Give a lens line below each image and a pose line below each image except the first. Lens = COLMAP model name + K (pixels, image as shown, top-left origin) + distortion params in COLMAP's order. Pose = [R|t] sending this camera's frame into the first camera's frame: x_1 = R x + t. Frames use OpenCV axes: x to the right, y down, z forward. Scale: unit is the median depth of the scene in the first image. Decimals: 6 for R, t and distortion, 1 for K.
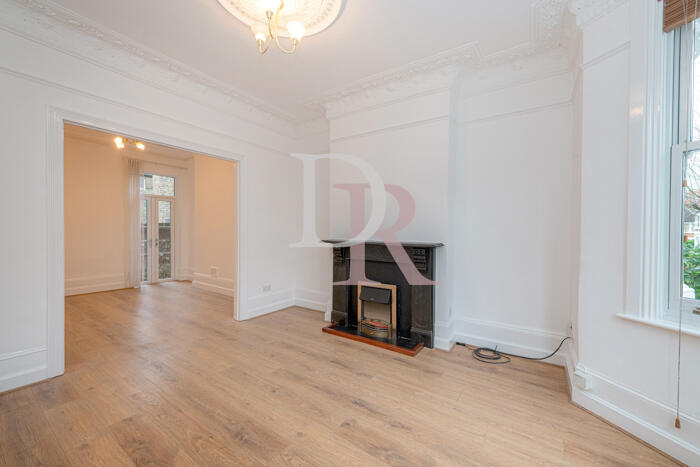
lens RADIAL K [[286.8, 0, 355.0], [0, 286.8, 233.4], [0, 0, 1]] dist [0.013484, -0.000942]
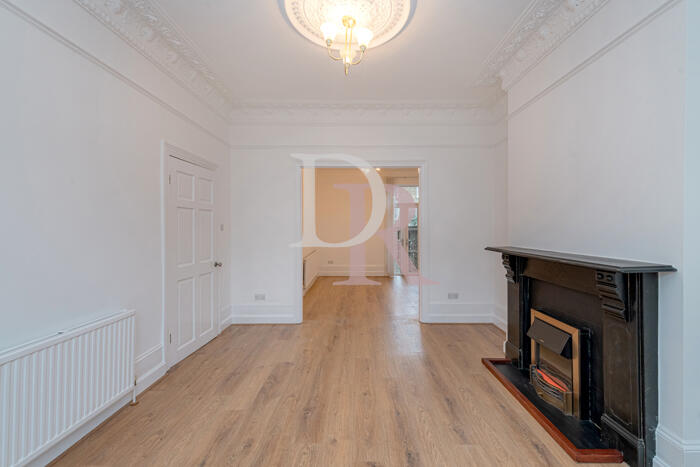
lens RADIAL K [[286.8, 0, 346.7], [0, 286.8, 228.6], [0, 0, 1]] dist [0.013484, -0.000942]
pose [[0.543605, -0.011508, -0.839262, 0.421378], [0.000725, 0.999912, -0.013241, -0.021076], [0.839341, 0.006589, 0.543565, 0.295011]]
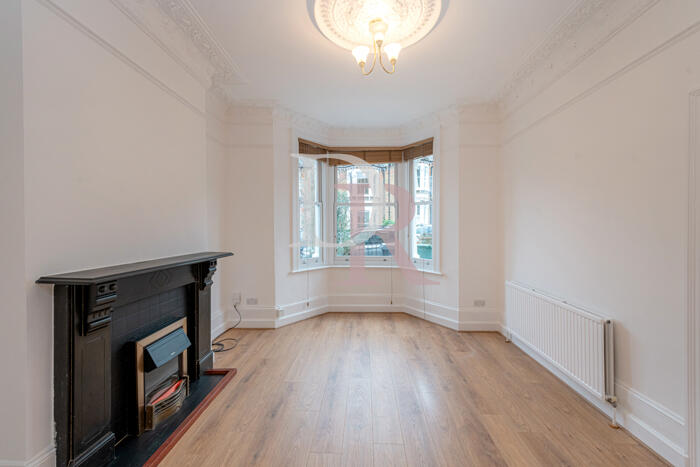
lens RADIAL K [[286.8, 0, 354.0], [0, 286.8, 229.7], [0, 0, 1]] dist [0.013484, -0.000942]
pose [[-0.544095, -0.009080, 0.838974, -0.763793], [0.004395, 0.999897, 0.013672, -0.051645], [-0.839012, 0.011126, -0.543999, 1.135028]]
